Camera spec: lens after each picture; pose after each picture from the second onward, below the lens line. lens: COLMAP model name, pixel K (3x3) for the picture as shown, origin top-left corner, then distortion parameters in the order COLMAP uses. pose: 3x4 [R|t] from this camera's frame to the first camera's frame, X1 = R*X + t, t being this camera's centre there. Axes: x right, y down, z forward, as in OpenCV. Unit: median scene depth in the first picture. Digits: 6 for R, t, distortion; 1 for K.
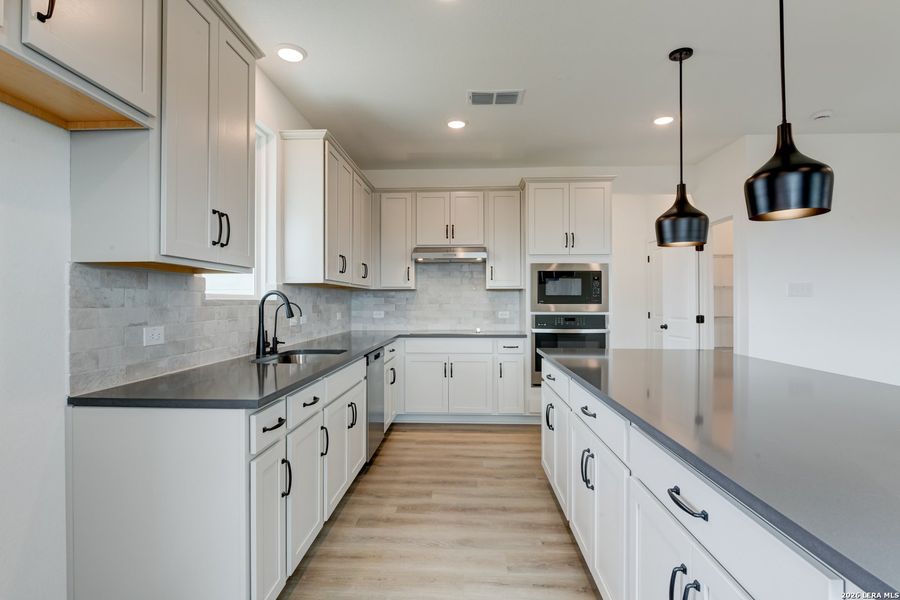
lens RADIAL K [[455.2, 0, 446.9], [0, 455.2, 299.6], [0, 0, 1]] dist [-0.001542, -0.000054]
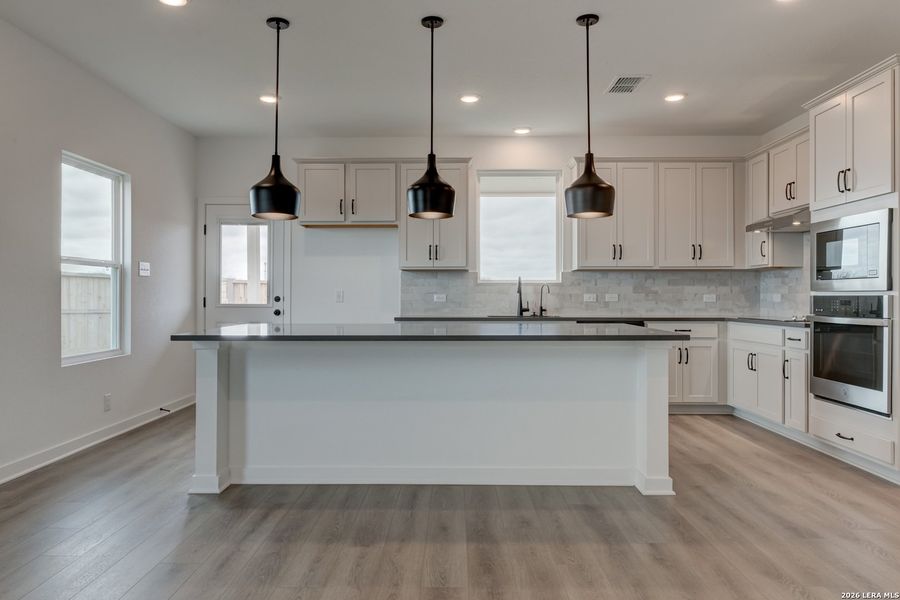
lens RADIAL K [[608.9, 0, 447.0], [0, 608.9, 295.9], [0, 0, 1]] dist [0.007327, 0.000576]
pose [[0.036422, -0.001679, -0.999335, 1.483081], [0.005221, 0.999985, -0.001490, 0.042529], [0.999323, -0.005163, 0.036431, 0.530000]]
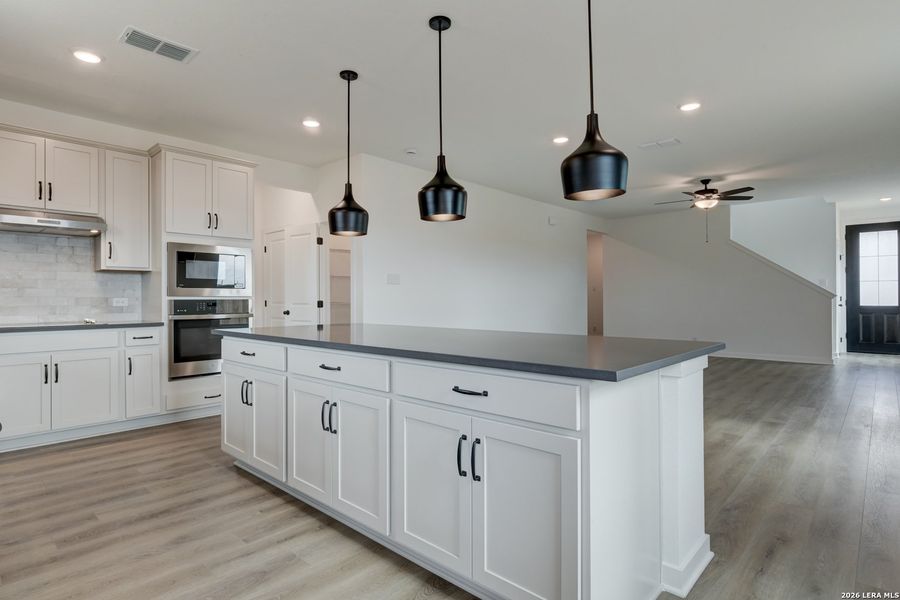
lens RADIAL K [[474.9, 0, 427.7], [0, 474.9, 297.8], [0, 0, 1]] dist [-0.003943, 0.000012]
pose [[0.661142, -0.001066, 0.750260, -0.233857], [0.000447, 0.999999, 0.001027, 0.038106], [-0.750261, -0.000344, 0.661142, 0.012552]]
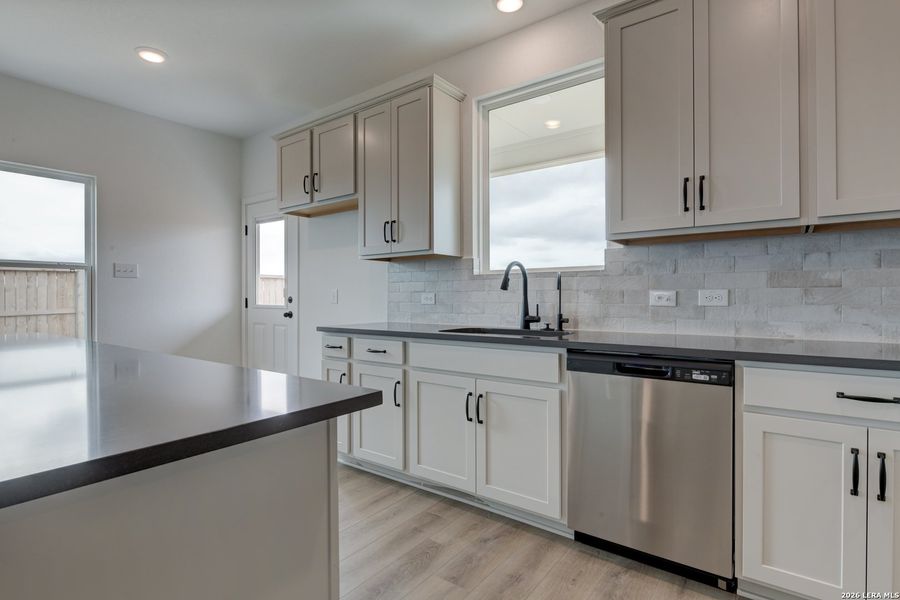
lens RADIAL K [[455.2, 0, 446.9], [0, 455.2, 299.6], [0, 0, 1]] dist [-0.001542, -0.000054]
pose [[-0.561531, 0.006949, -0.827427, 0.399729], [0.008034, 0.999963, 0.002946, 0.045277], [0.827417, -0.004994, -0.561566, 1.147907]]
